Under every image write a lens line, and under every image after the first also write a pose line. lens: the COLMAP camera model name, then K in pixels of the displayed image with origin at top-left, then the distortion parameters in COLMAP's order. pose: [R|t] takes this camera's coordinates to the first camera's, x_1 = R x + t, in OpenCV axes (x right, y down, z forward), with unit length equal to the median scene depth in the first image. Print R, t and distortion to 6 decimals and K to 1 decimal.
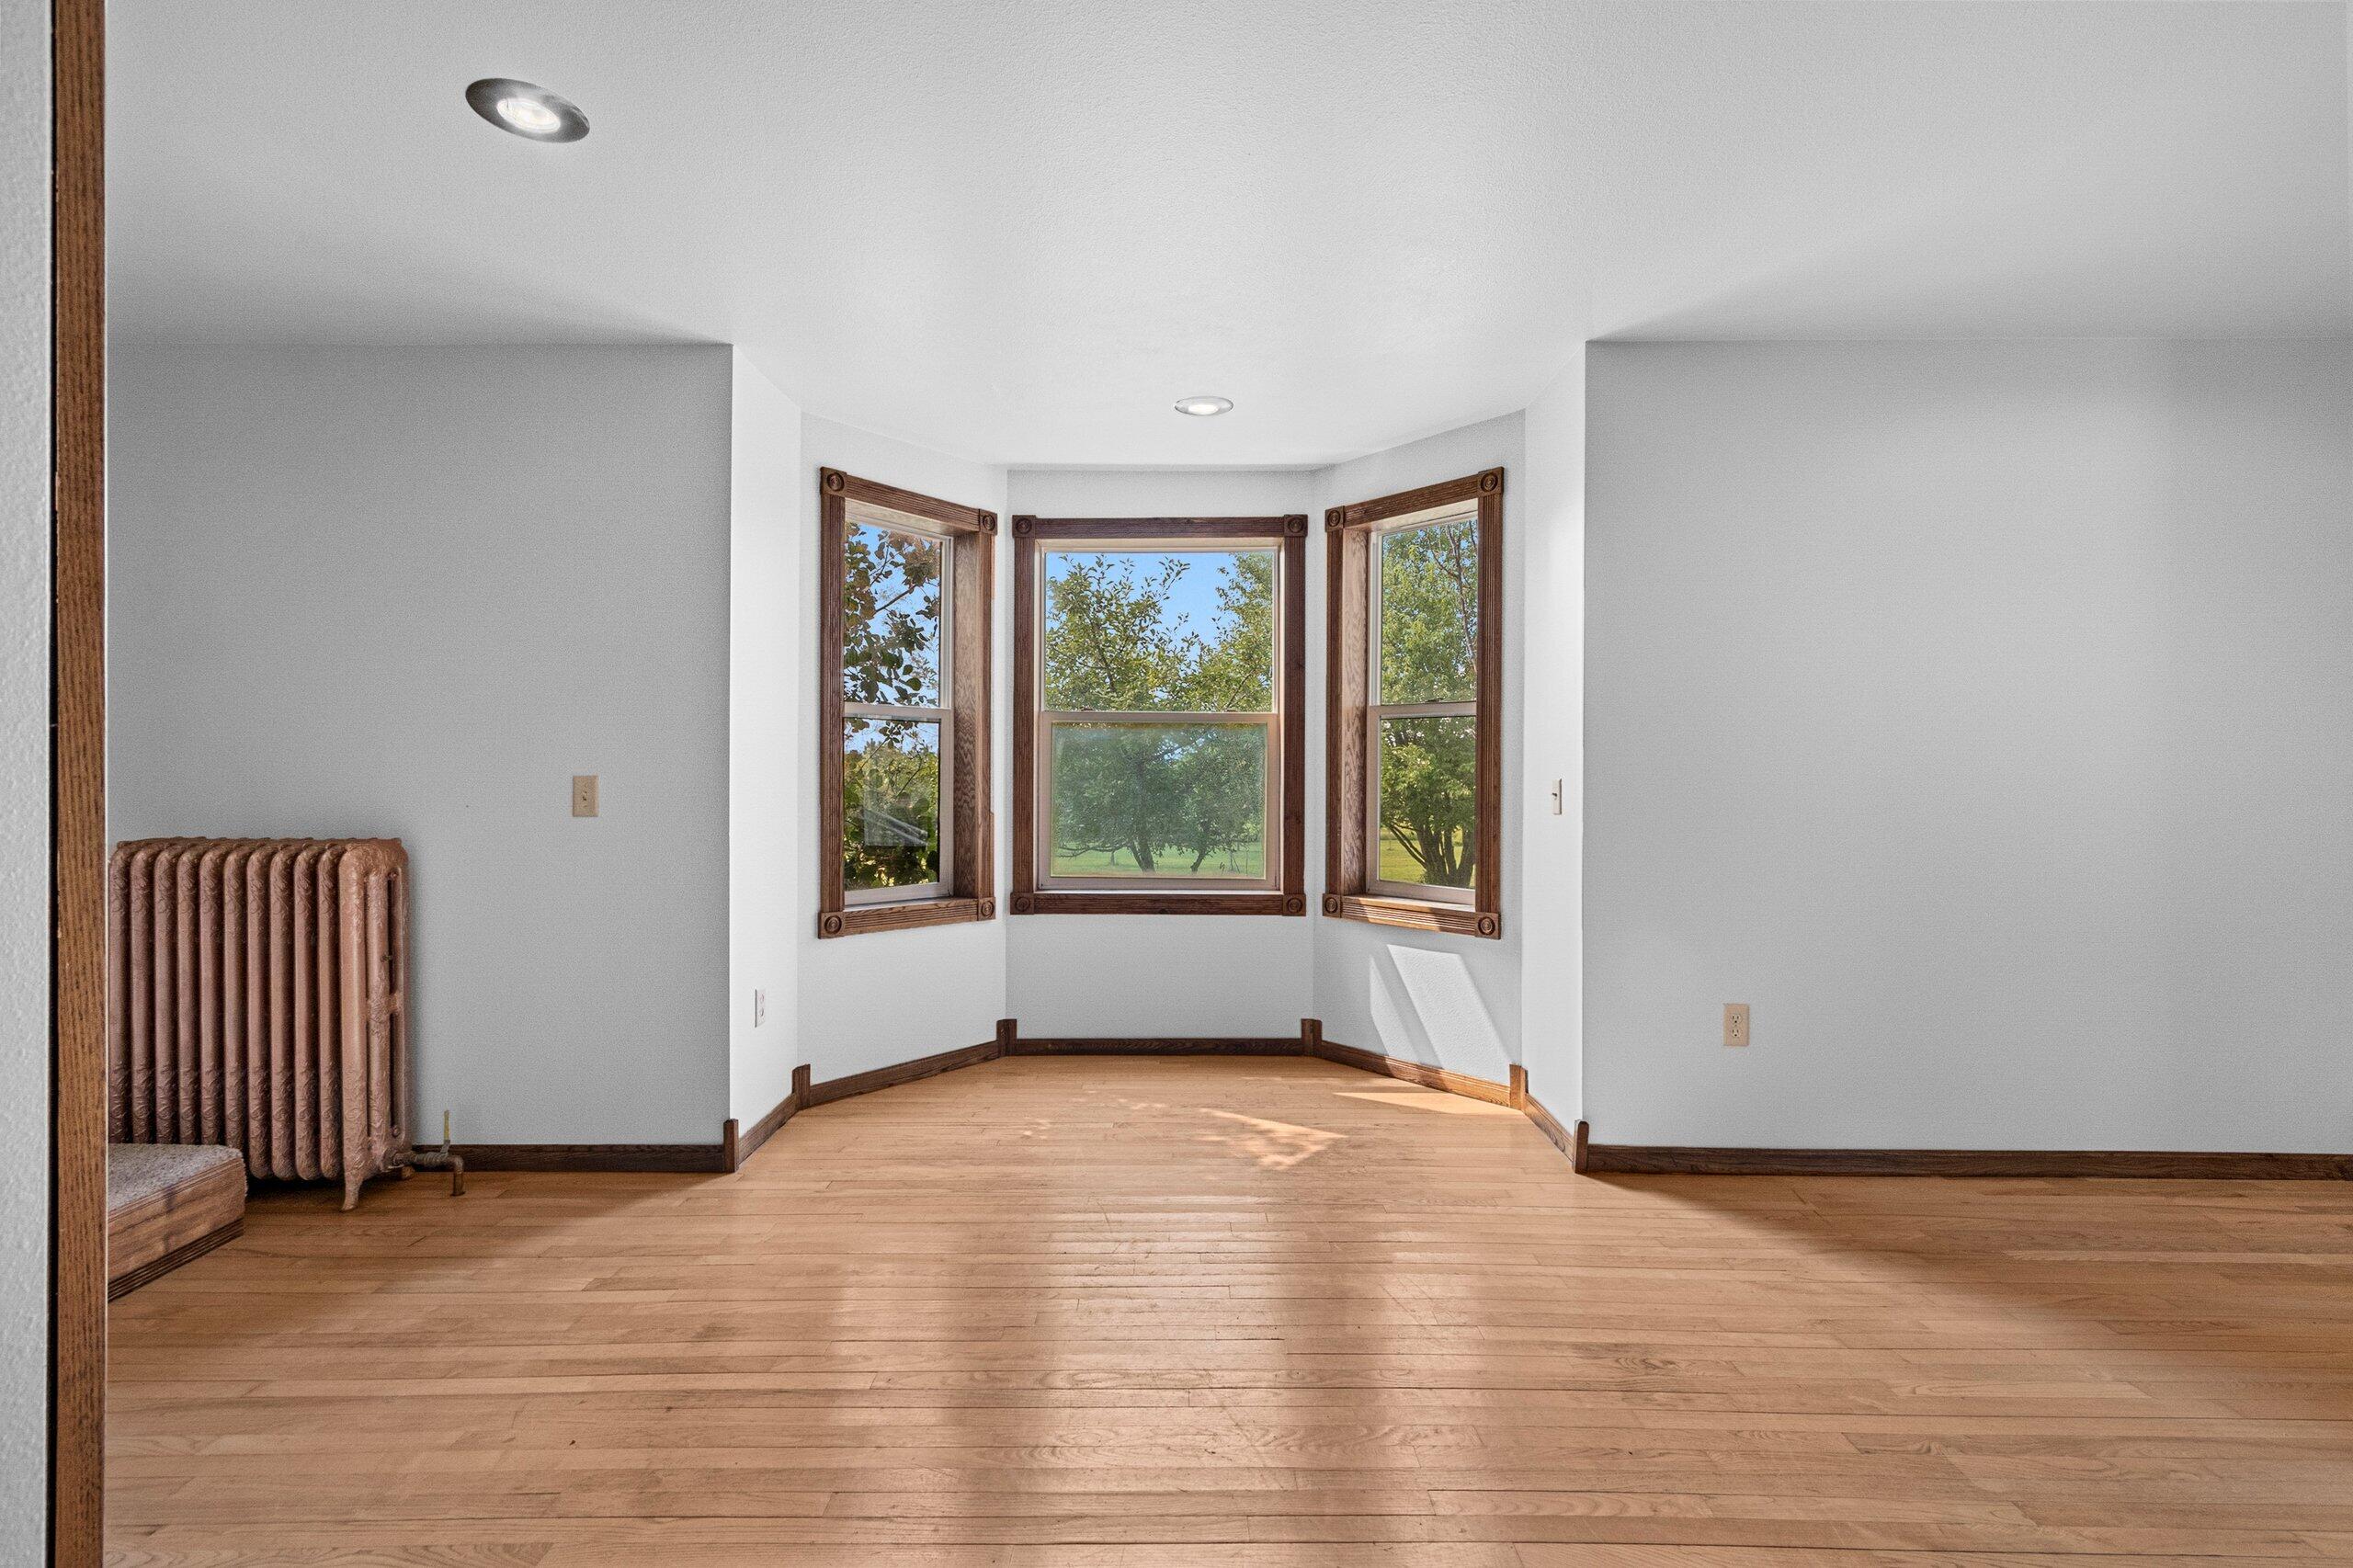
lens RADIAL K [[1078.7, 0, 1181.4], [0, 1078.7, 781.0], [0, 0, 1]] dist [0.002154, -0.000673]
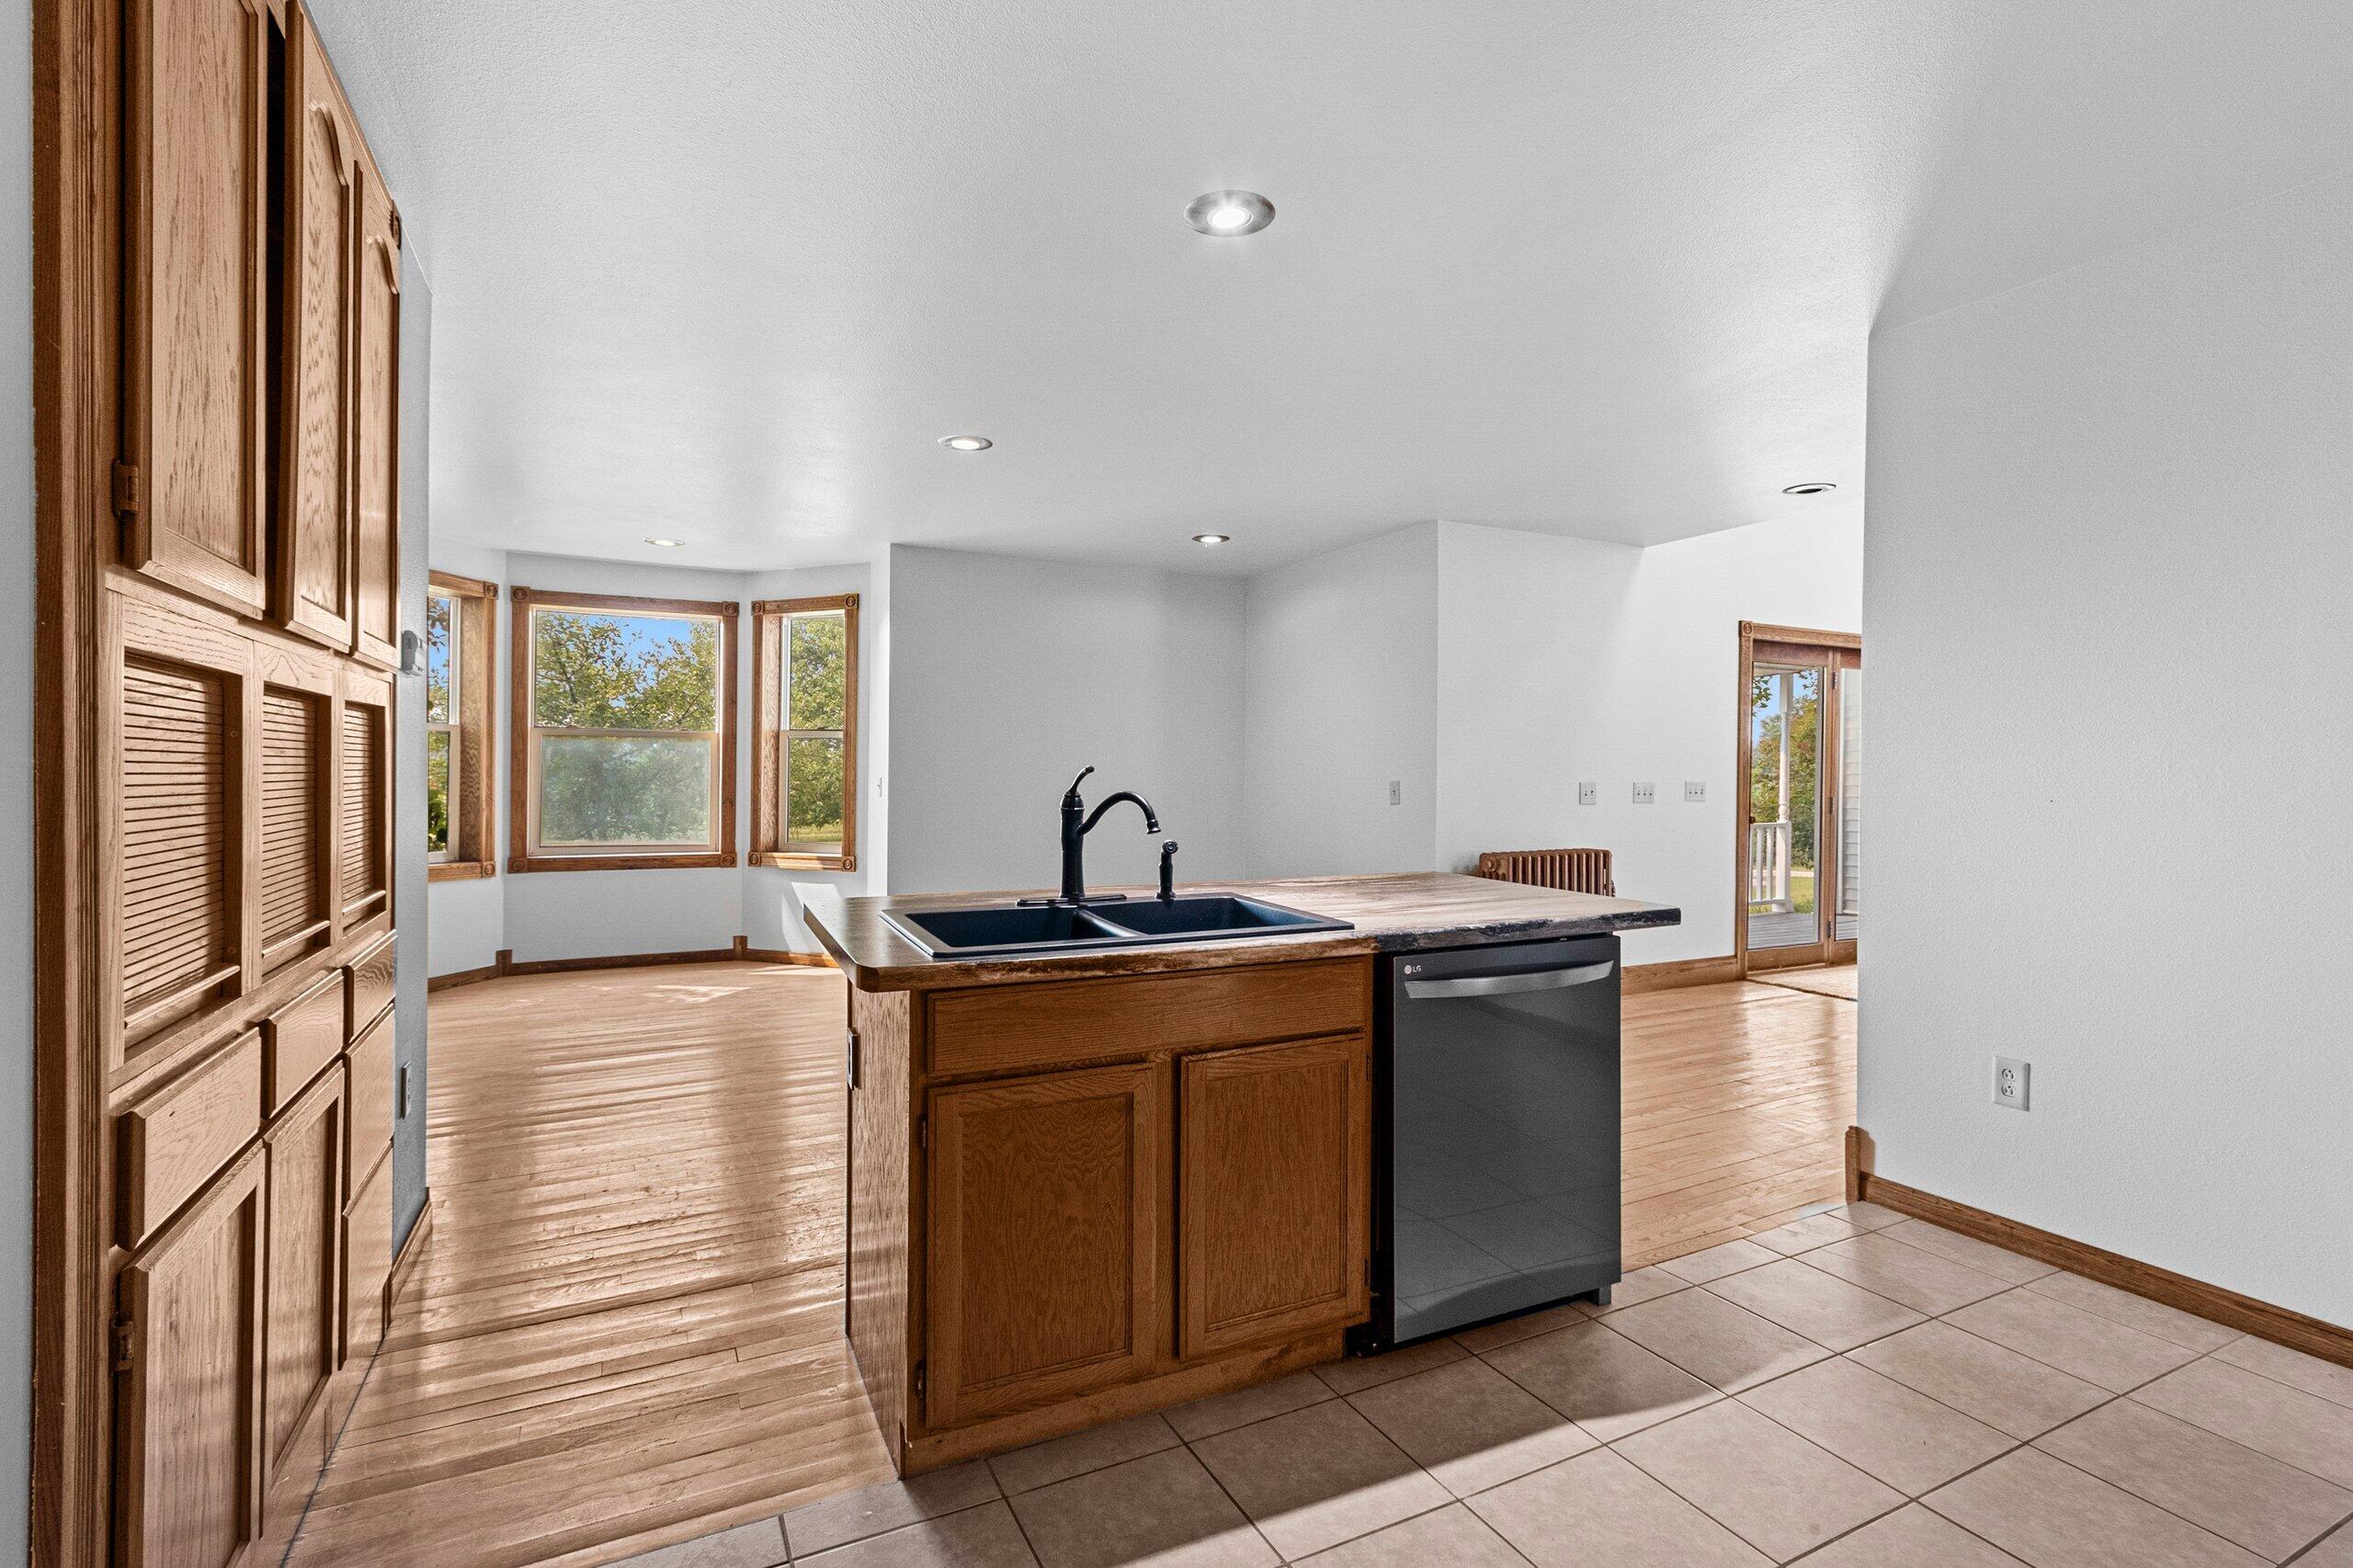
lens RADIAL K [[1078.7, 0, 1170.6], [0, 1078.7, 776.1], [0, 0, 1]] dist [0.002154, -0.000673]
pose [[0.893684, 0.005207, 0.448667, -0.020501], [-0.002965, 0.999979, -0.005699, 0.003798], [-0.448688, 0.003763, 0.893681, -0.627762]]
